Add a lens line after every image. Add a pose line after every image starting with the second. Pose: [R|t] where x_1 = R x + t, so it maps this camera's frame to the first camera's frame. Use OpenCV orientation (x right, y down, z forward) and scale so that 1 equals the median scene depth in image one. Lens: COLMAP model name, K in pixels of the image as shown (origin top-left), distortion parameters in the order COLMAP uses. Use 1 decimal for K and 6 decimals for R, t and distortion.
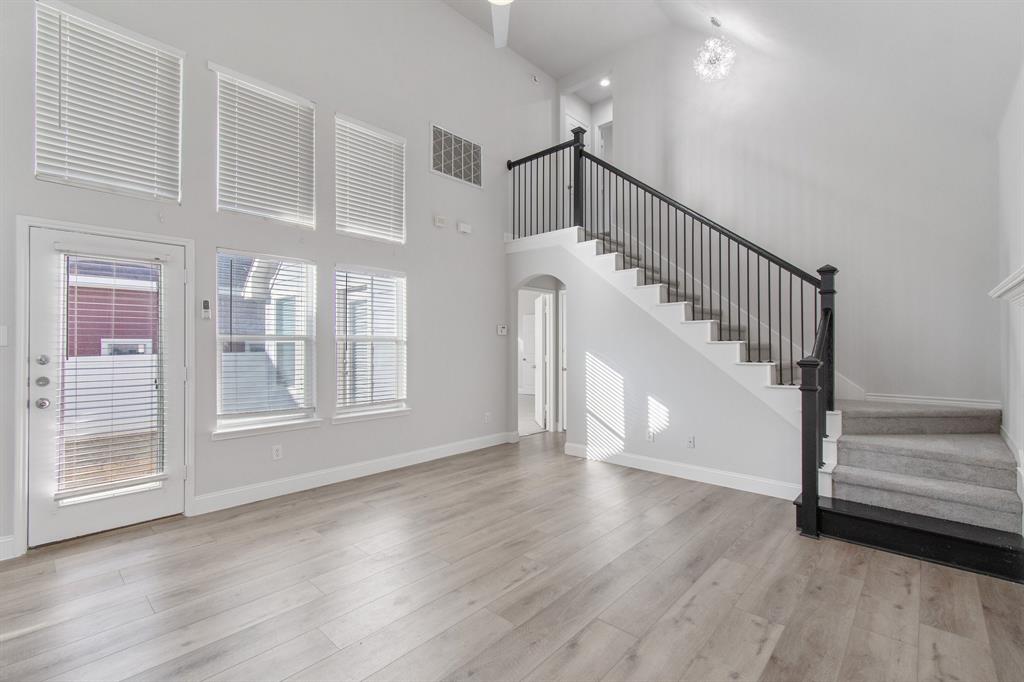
lens RADIAL K [[449.1, 0, 511.3], [0, 449.1, 339.9], [0, 0, 1]] dist [0.002769, -0.001558]
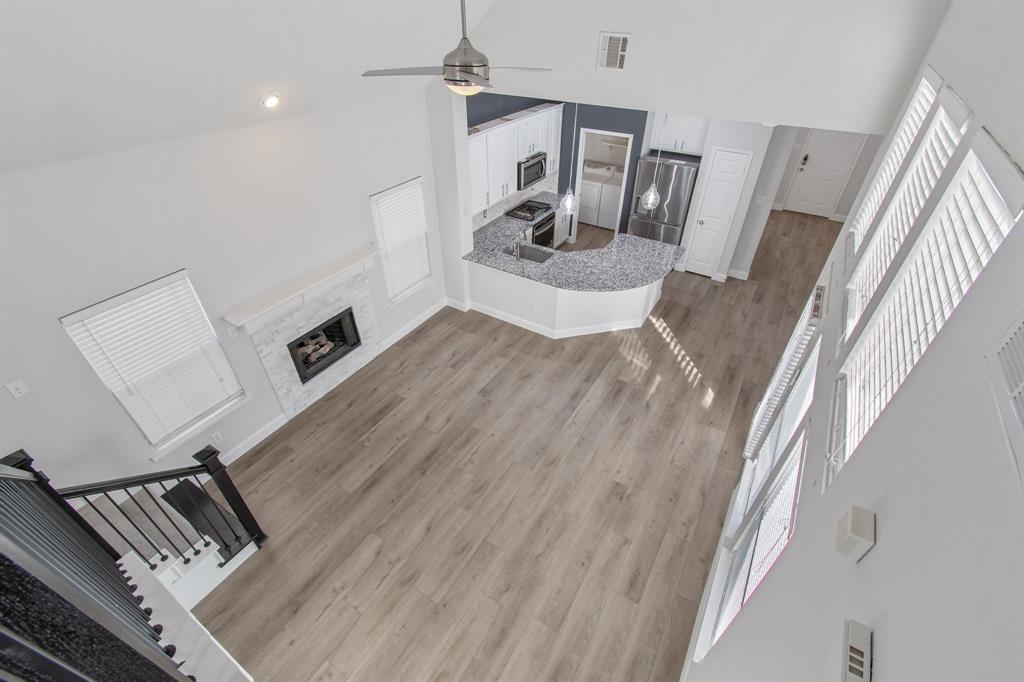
lens RADIAL K [[449.1, 0, 510.6], [0, 449.1, 341.5], [0, 0, 1]] dist [0.002769, -0.001558]
pose [[-0.982560, 0.114664, -0.146381, 0.074359], [0.003398, 0.798172, 0.602421, -0.854533], [0.185913, 0.591417, -0.784641, 1.912888]]
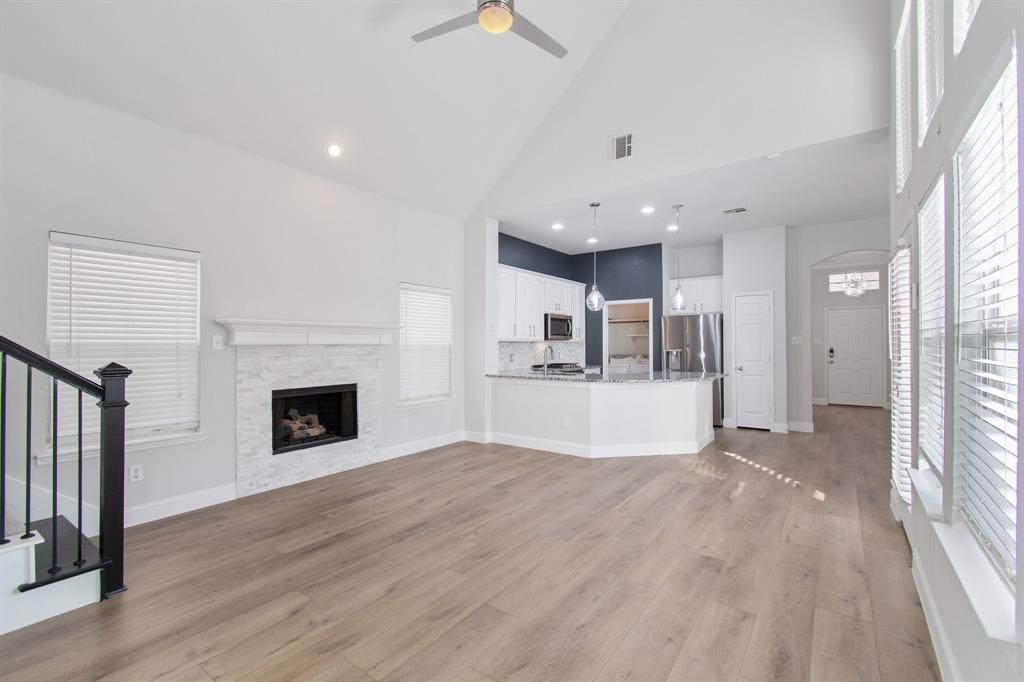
lens RADIAL K [[449.1, 0, 510.6], [0, 449.1, 343.4], [0, 0, 1]] dist [0.002769, -0.001558]
pose [[-0.992900, 0.003897, -0.118892, 0.067257], [0.005066, 0.999942, -0.009525, 0.013192], [0.118848, -0.010060, -0.992862, 1.957598]]
